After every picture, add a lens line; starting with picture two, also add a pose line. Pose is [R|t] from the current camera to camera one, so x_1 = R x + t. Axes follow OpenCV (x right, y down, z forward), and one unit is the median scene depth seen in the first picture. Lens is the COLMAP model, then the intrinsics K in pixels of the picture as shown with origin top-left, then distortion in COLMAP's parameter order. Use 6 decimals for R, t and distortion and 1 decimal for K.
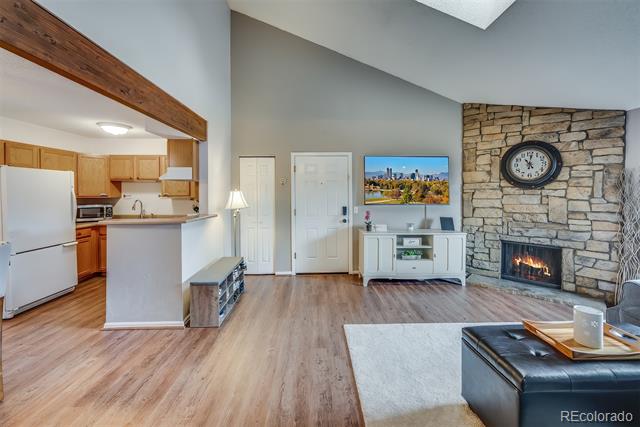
lens RADIAL K [[262.2, 0, 322.6], [0, 262.2, 197.4], [0, 0, 1]] dist [-0.007859, -0.000121]
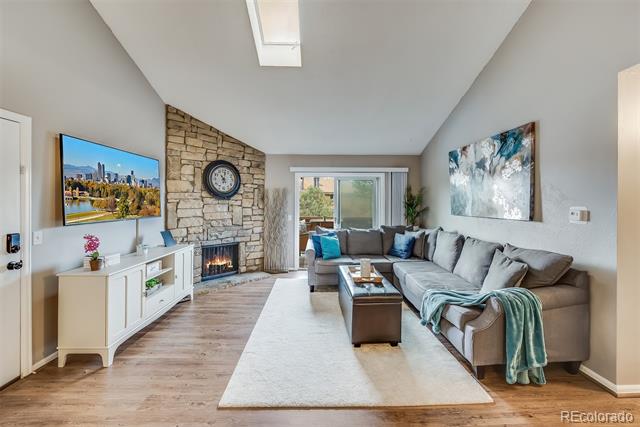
lens RADIAL K [[253.7, 0, 322.2], [0, 253.7, 203.9], [0, 0, 1]] dist [-0.001272, -0.000215]
pose [[-0.000022, -0.006177, 0.999981, -0.386114], [0.016951, 0.999837, 0.006176, -0.010961], [-0.999856, 0.016950, 0.000082, 0.517776]]
